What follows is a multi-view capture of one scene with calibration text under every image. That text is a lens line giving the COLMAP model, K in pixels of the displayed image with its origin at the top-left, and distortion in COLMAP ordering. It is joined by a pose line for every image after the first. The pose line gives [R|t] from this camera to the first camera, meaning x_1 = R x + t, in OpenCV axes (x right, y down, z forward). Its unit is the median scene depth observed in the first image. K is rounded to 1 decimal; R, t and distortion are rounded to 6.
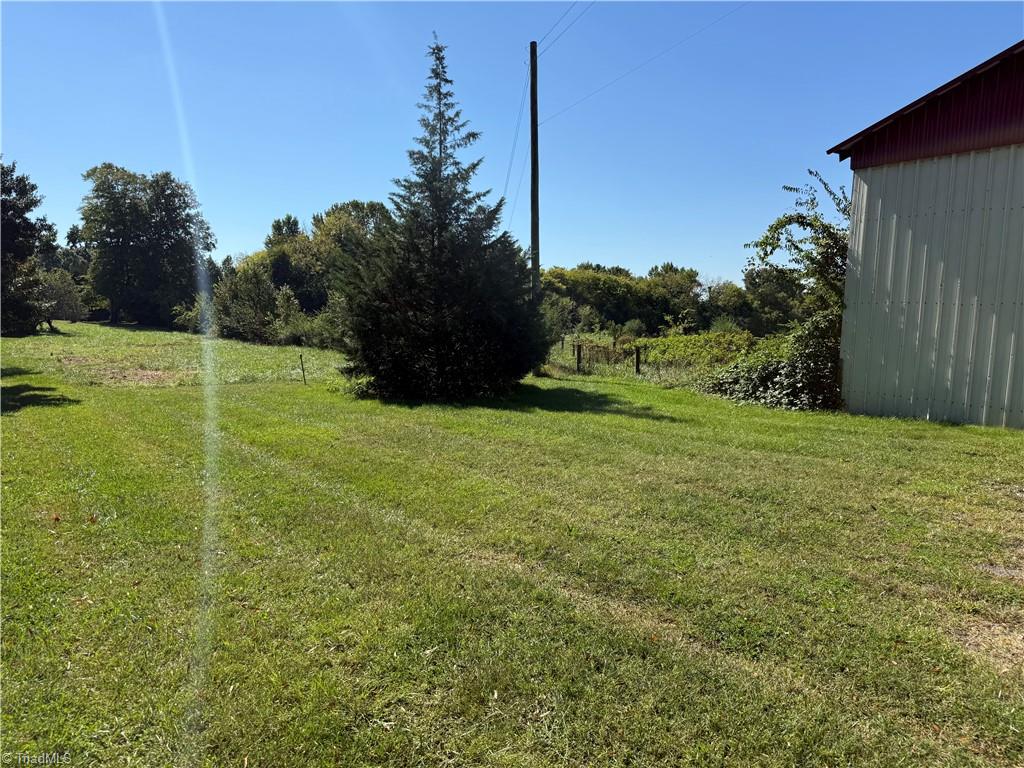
lens RADIAL K [[718.8, 0, 512.0], [0, 718.8, 384.0], [0, 0, 1]] dist [-0.005546, -0.004088]
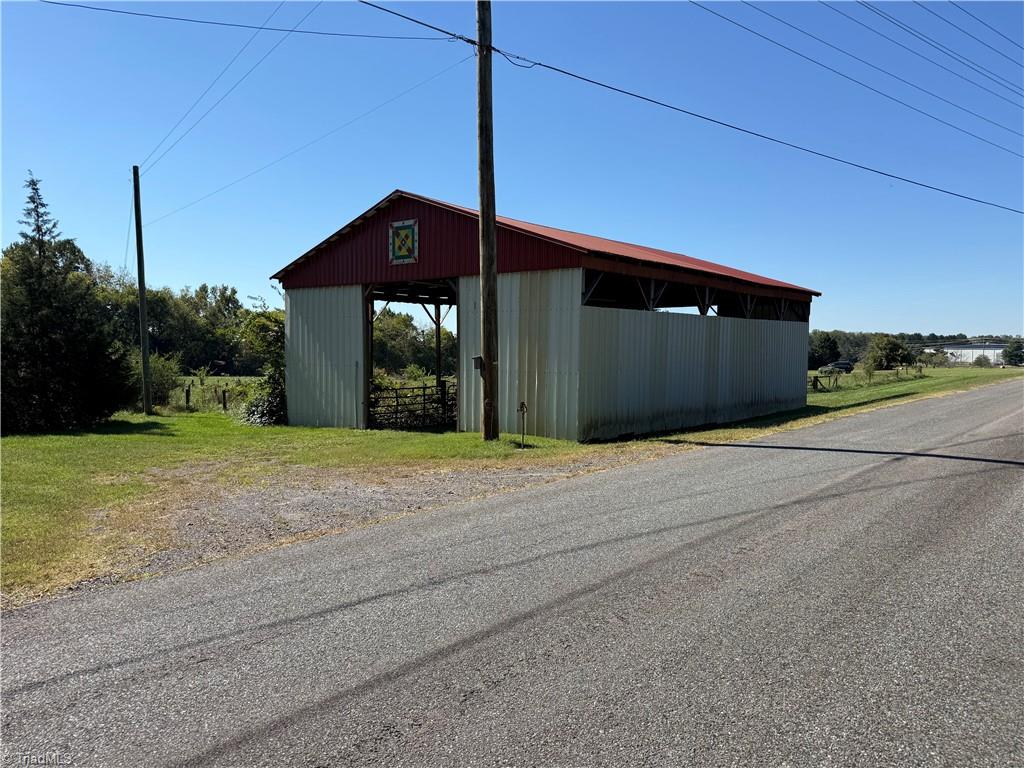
lens RADIAL K [[700.1, 0, 512.0], [0, 700.1, 391.6], [0, 0, 1]] dist [-0.000309, -0.002069]
pose [[0.934598, -0.032756, 0.354195, 0.269812], [0.048334, 0.998210, -0.035224, 0.031019], [-0.352407, 0.050040, 0.934508, -0.574357]]
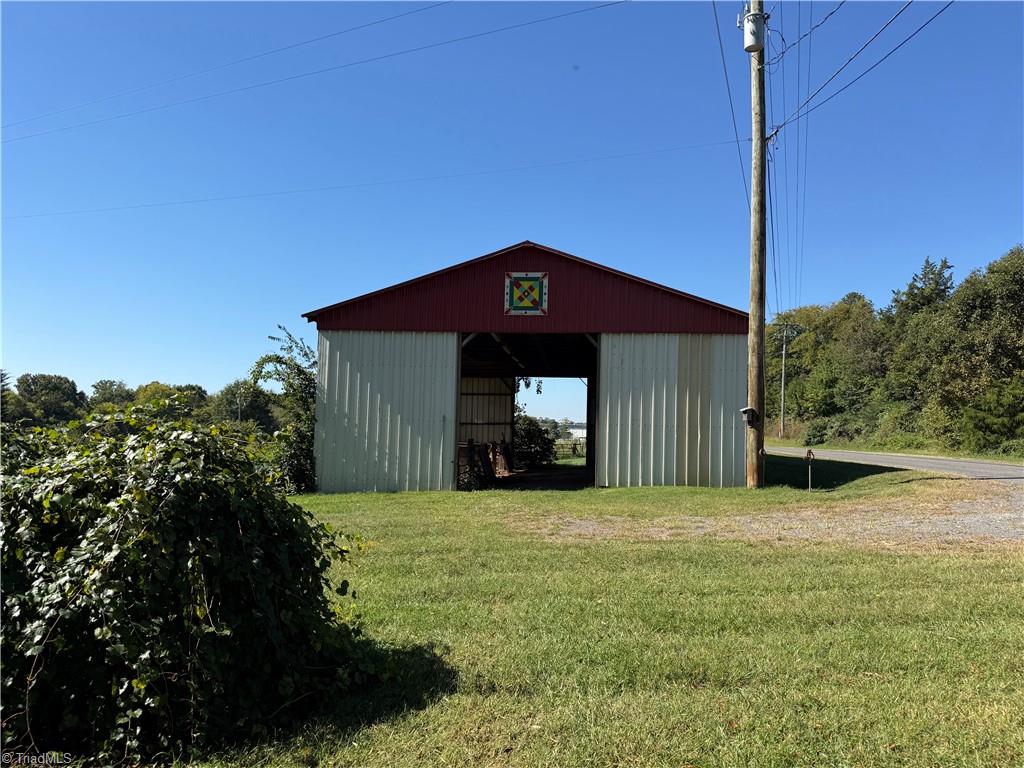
lens RADIAL K [[718.8, 0, 512.0], [0, 718.8, 384.0], [0, 0, 1]] dist [-0.005546, -0.004088]
pose [[0.590103, 0.041700, 0.806251, -0.347843], [0.080970, 0.990573, -0.110496, 0.008312], [-0.803258, 0.130486, 0.581163, -0.130034]]
